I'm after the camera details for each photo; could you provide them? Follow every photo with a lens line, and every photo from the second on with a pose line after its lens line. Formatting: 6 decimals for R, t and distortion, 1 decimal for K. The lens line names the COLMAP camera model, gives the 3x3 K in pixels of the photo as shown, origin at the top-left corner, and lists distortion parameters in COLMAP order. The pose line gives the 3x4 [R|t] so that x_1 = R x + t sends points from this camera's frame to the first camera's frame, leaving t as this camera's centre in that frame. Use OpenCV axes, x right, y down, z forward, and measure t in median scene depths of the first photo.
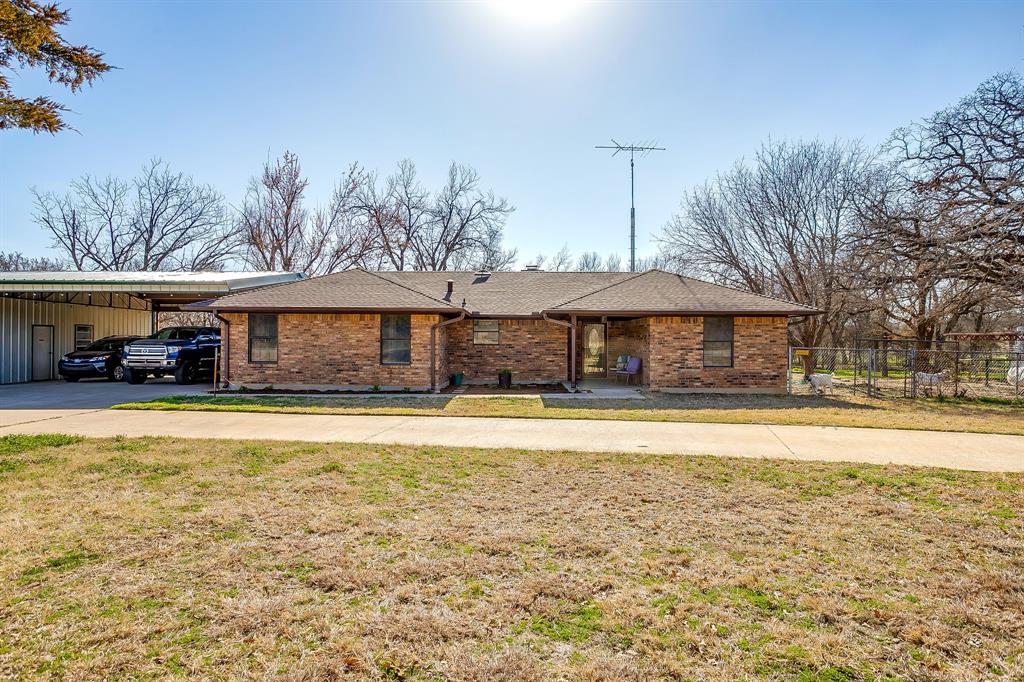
lens RADIAL K [[496.9, 0, 506.5], [0, 496.9, 340.2], [0, 0, 1]] dist [-0.038303, 0.014910]
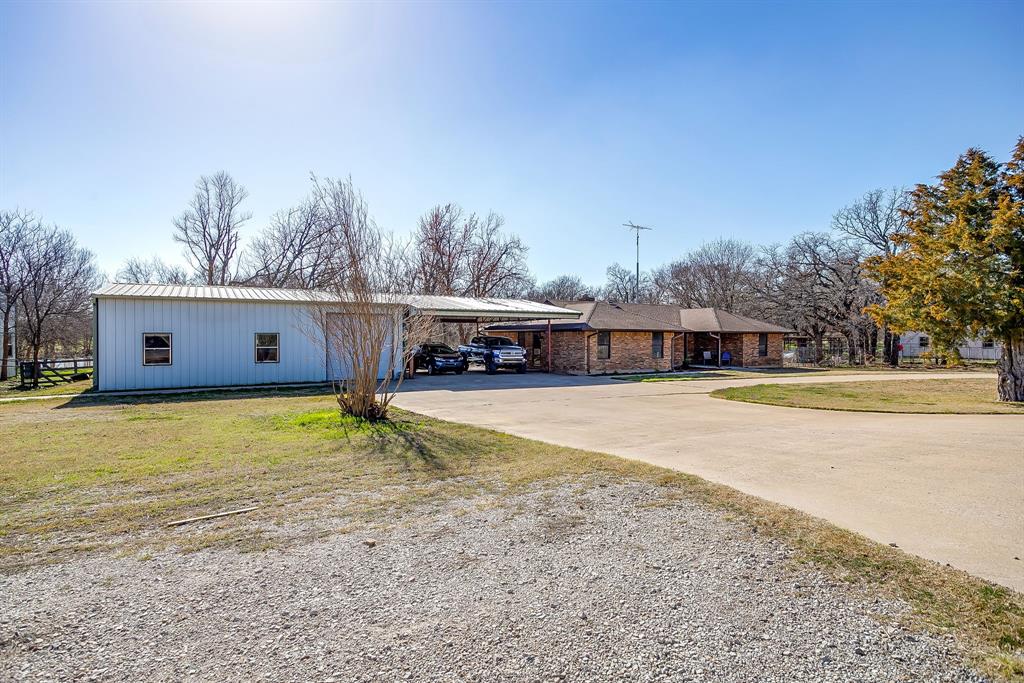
lens RADIAL K [[496.9, 0, 506.5], [0, 496.9, 340.7], [0, 0, 1]] dist [-0.038303, 0.014910]
pose [[0.889160, -0.006263, 0.457553, -1.641540], [0.012037, 0.999880, -0.009705, -0.007801], [-0.457438, 0.014137, 0.889129, -0.459089]]
